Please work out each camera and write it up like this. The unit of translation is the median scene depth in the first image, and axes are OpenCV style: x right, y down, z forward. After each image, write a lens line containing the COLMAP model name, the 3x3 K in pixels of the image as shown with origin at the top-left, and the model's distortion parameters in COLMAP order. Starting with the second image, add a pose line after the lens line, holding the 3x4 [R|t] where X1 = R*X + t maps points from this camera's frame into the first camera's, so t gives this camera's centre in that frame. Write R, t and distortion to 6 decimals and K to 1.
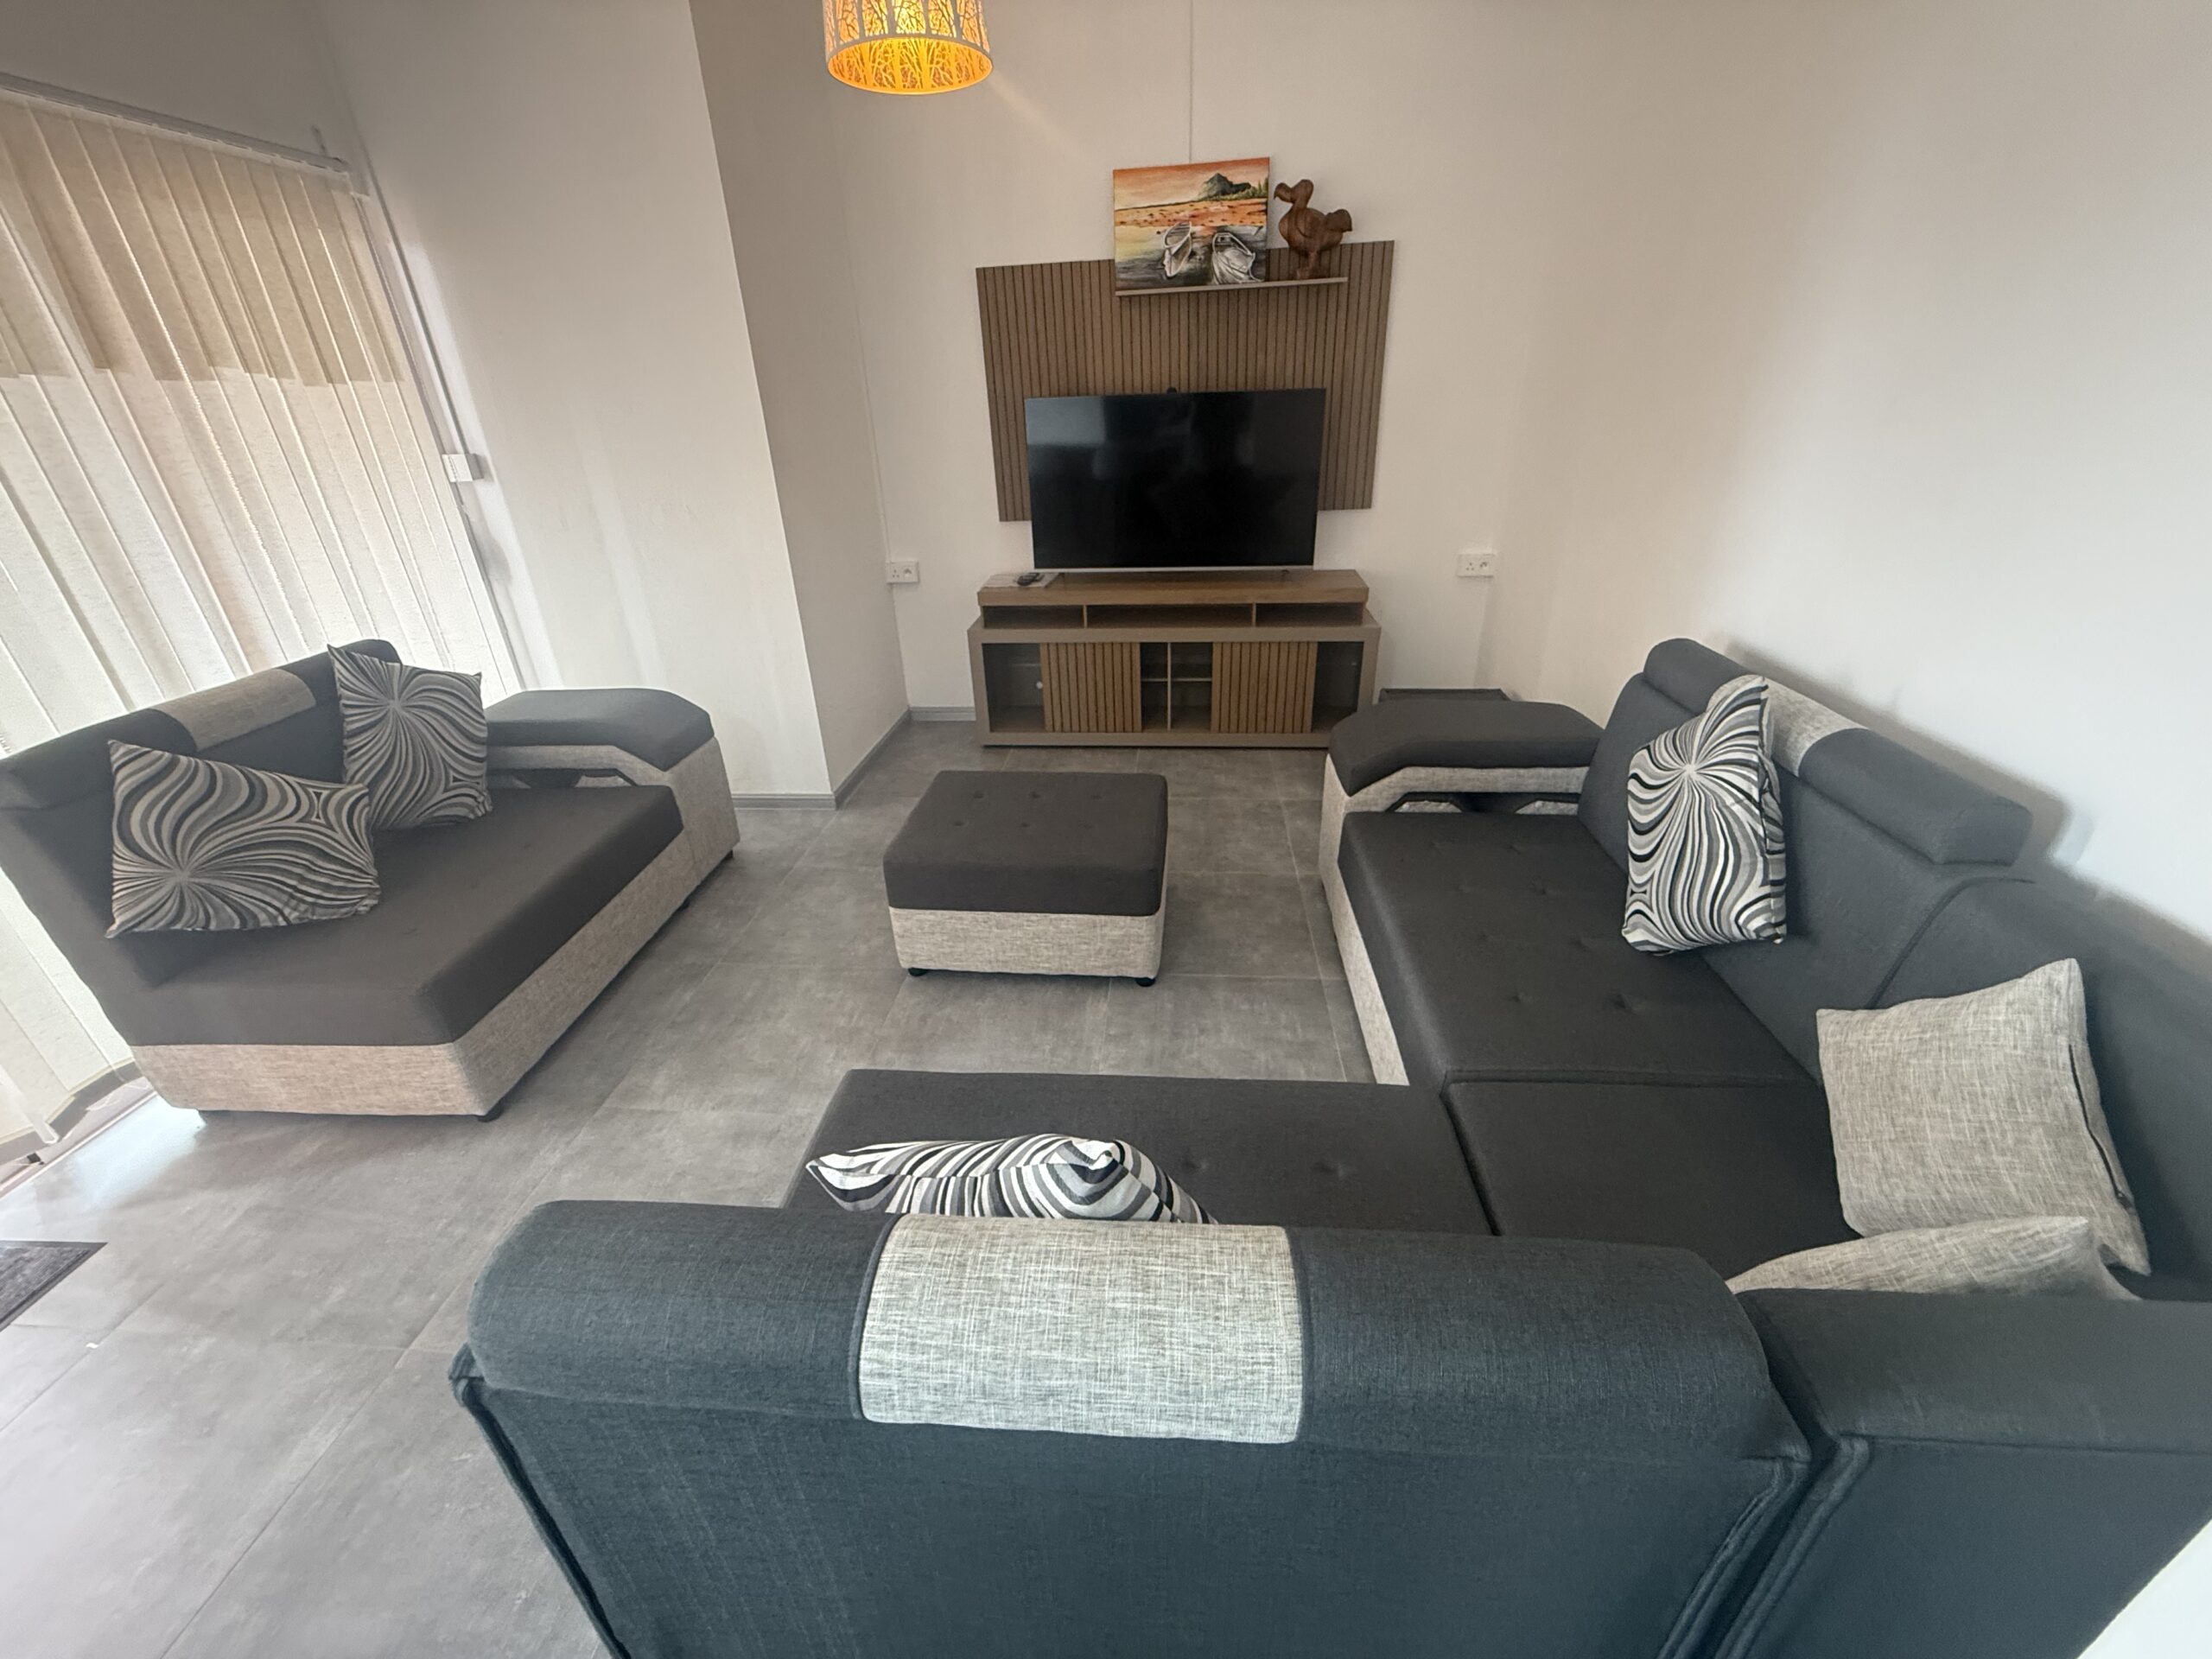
lens RADIAL K [[880.7, 0, 1100.3], [0, 880.7, 825.5], [0, 0, 1]] dist [0.001994, -0.000295]
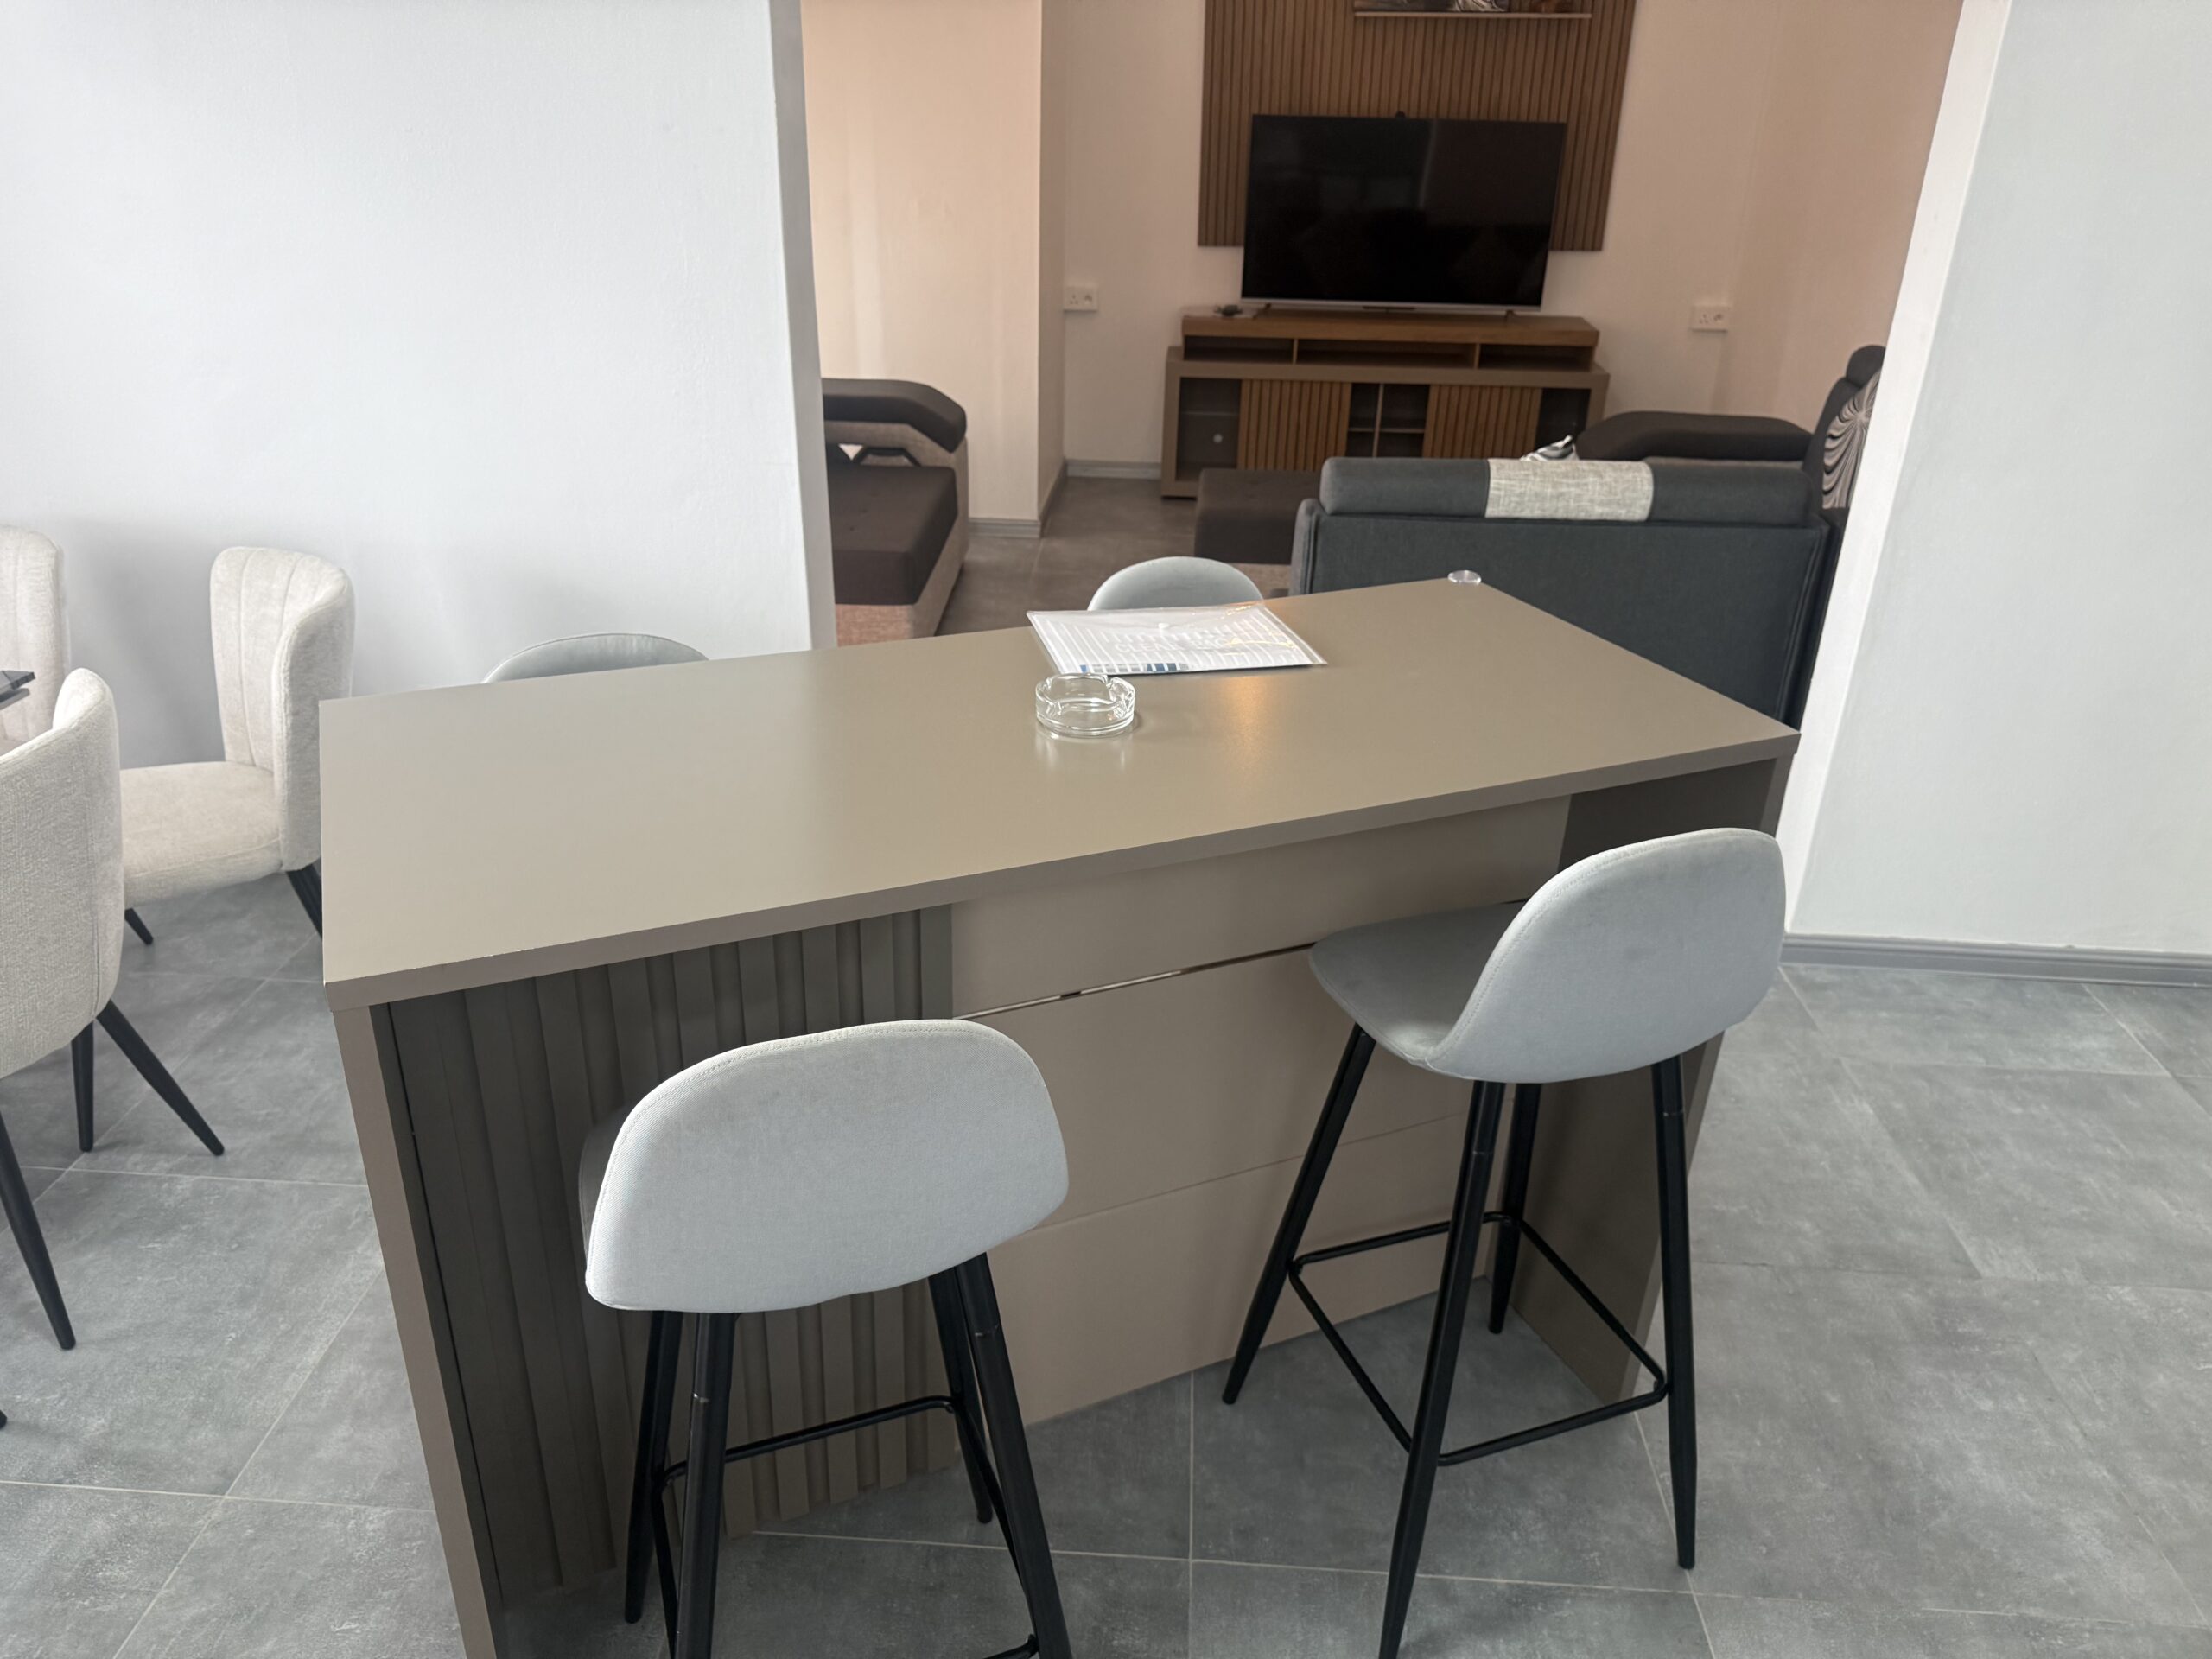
lens RADIAL K [[1558.7, 0, 1093.4], [0, 1558.7, 831.0], [0, 0, 1]] dist [0.065409, -0.123524]
pose [[0.998402, 0.037364, 0.042392, -0.309436], [-0.036736, 0.999205, -0.015496, 0.333938], [-0.042938, 0.013914, 0.998981, -0.706575]]
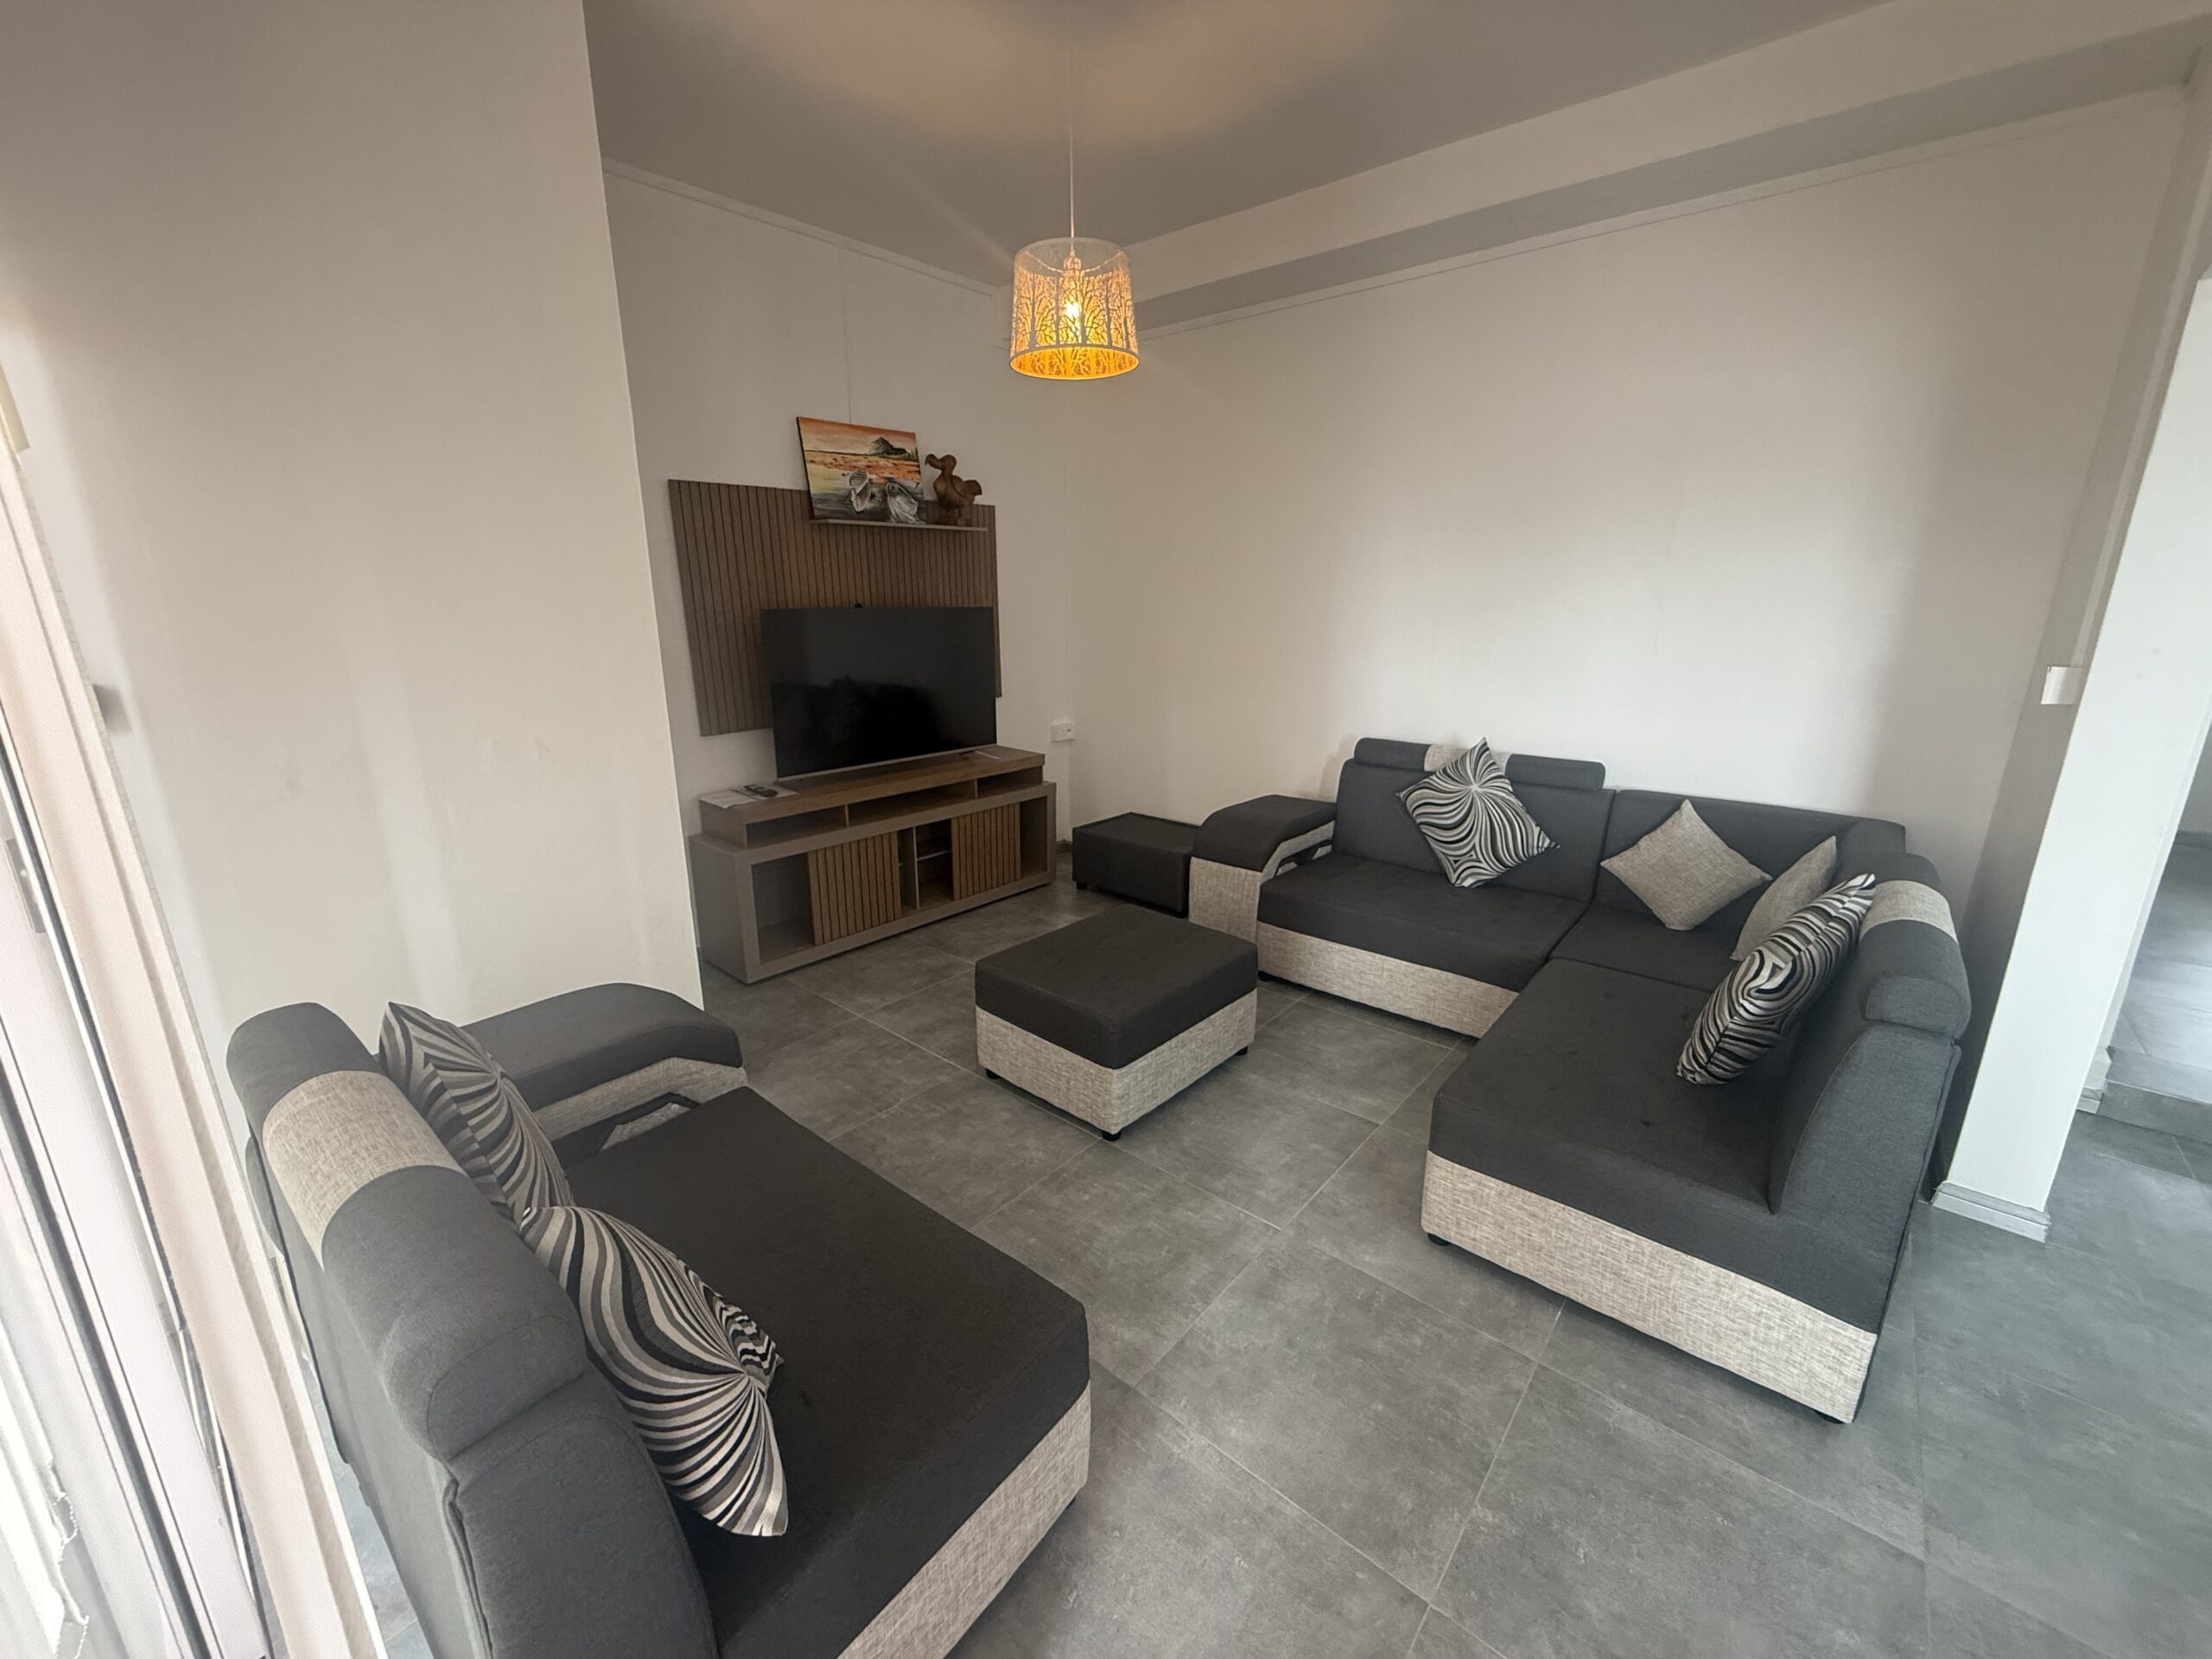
lens RADIAL K [[880.7, 0, 1100.3], [0, 880.7, 825.5], [0, 0, 1]] dist [0.001994, -0.000295]
pose [[0.584037, -0.174461, 0.792757, -0.694818], [0.347365, 0.936405, -0.049836, -0.087449], [-0.733647, 0.304482, 0.607497, 0.216611]]
